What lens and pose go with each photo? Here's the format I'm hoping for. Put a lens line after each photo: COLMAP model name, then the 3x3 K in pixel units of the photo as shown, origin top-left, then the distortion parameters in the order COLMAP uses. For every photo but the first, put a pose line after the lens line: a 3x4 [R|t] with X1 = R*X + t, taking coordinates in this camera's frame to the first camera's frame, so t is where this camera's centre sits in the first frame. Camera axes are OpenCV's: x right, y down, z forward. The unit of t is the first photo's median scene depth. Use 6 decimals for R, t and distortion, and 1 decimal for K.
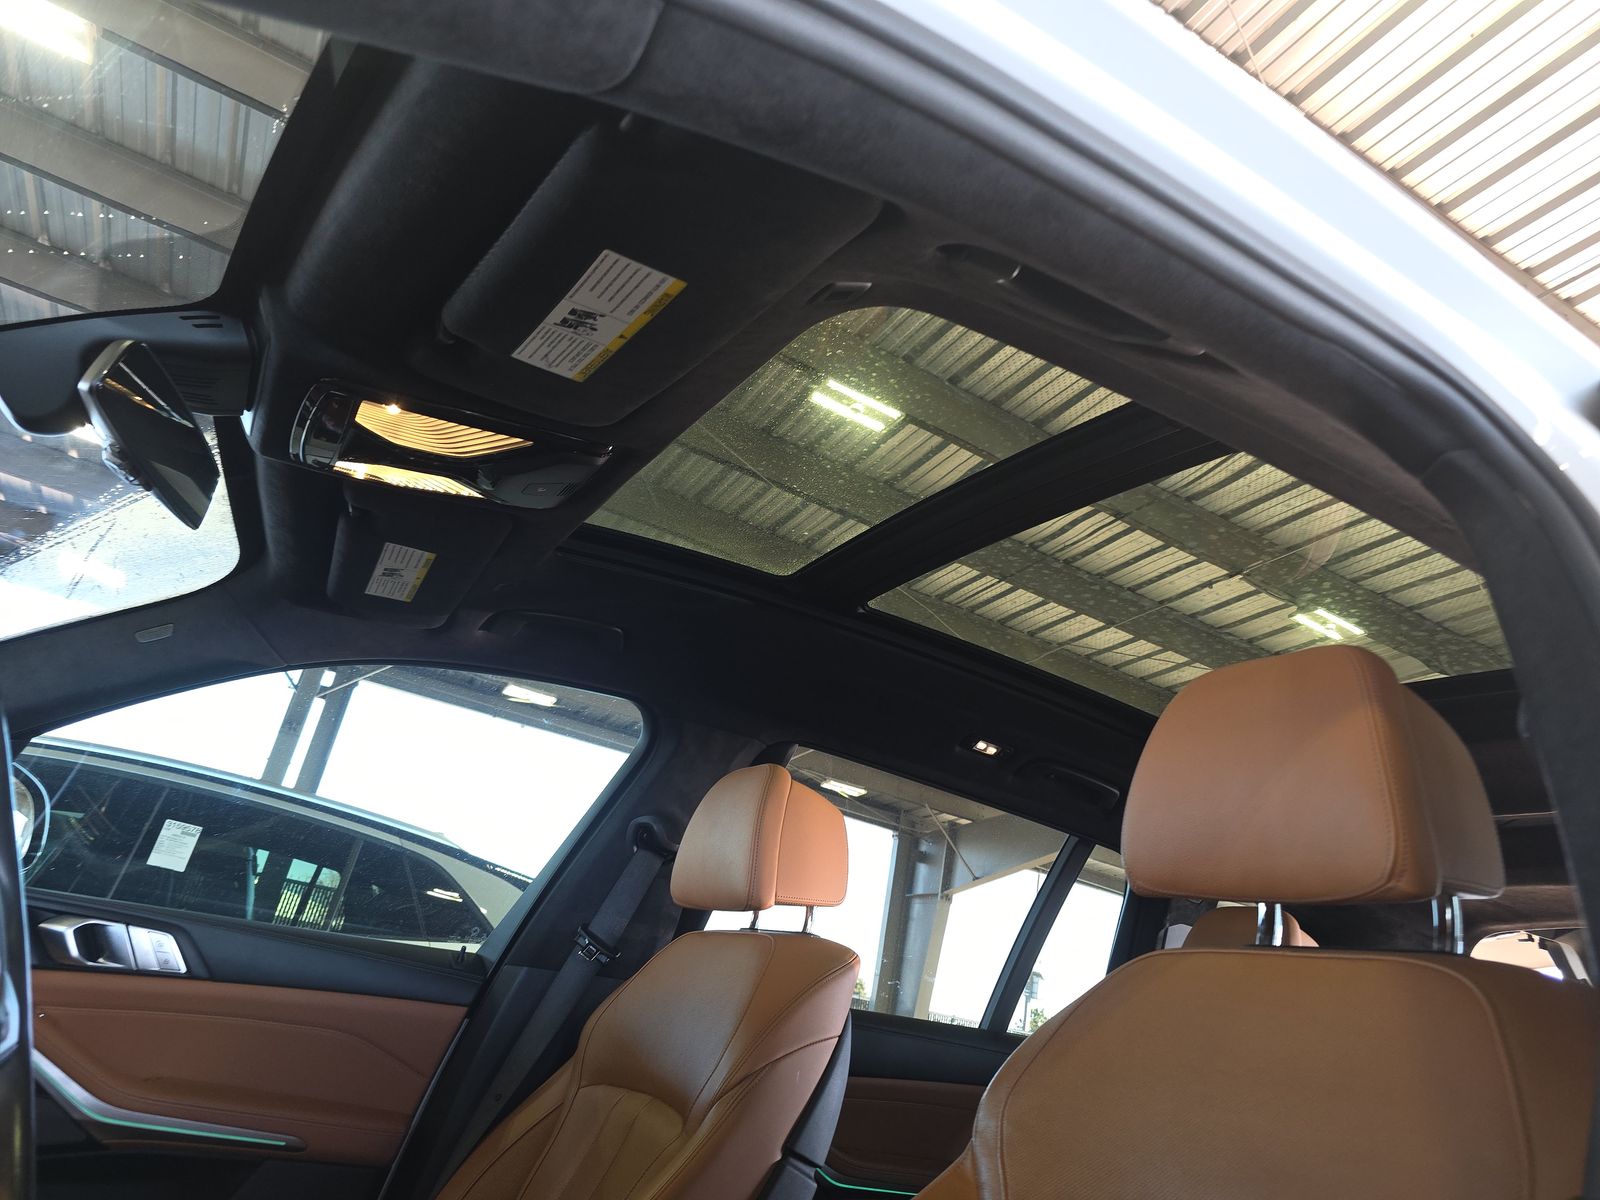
lens RADIAL K [[1003.8, 0, 800.7], [0, 1003.8, 594.0], [0, 0, 1]] dist [0.024207, -0.032123]
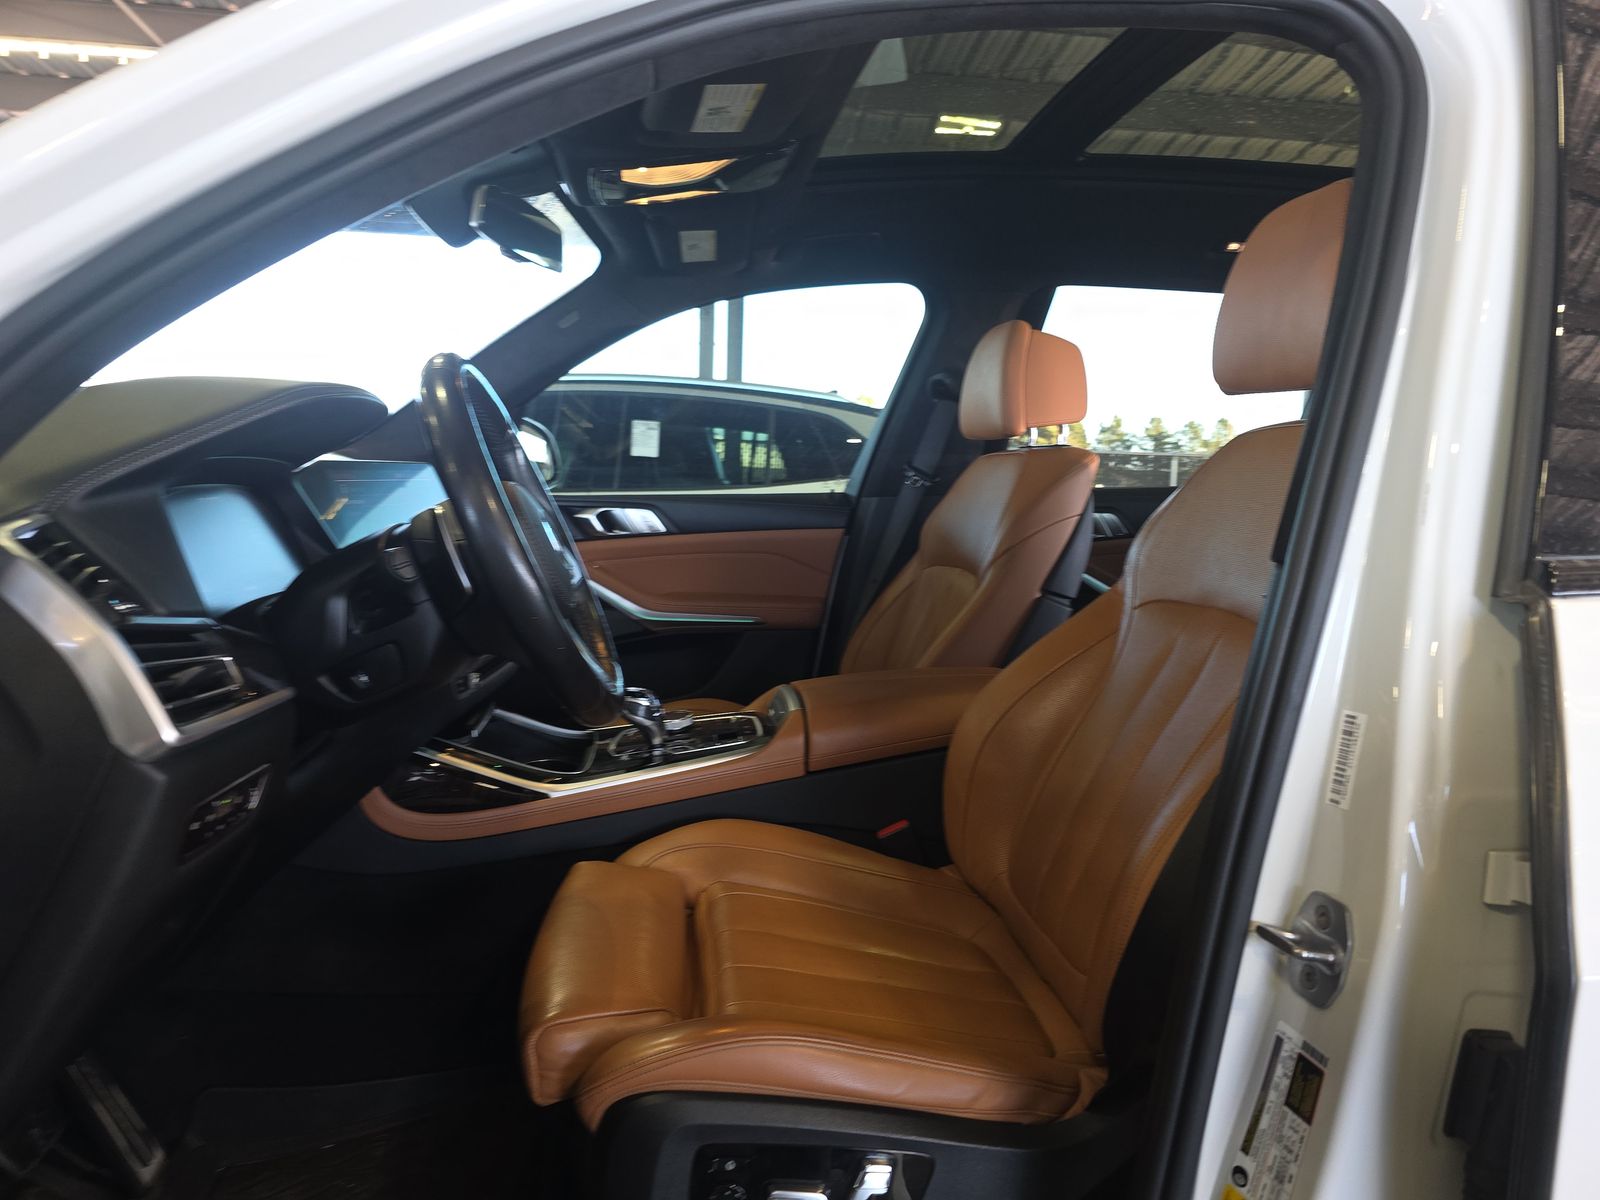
lens RADIAL K [[1003.8, 0, 800.7], [0, 1003.8, 594.0], [0, 0, 1]] dist [0.024207, -0.032123]
pose [[0.906856, -0.098029, -0.409881, 0.202684], [0.273201, 0.877281, 0.394639, -0.091778], [0.320895, -0.469860, 0.822349, -0.248099]]
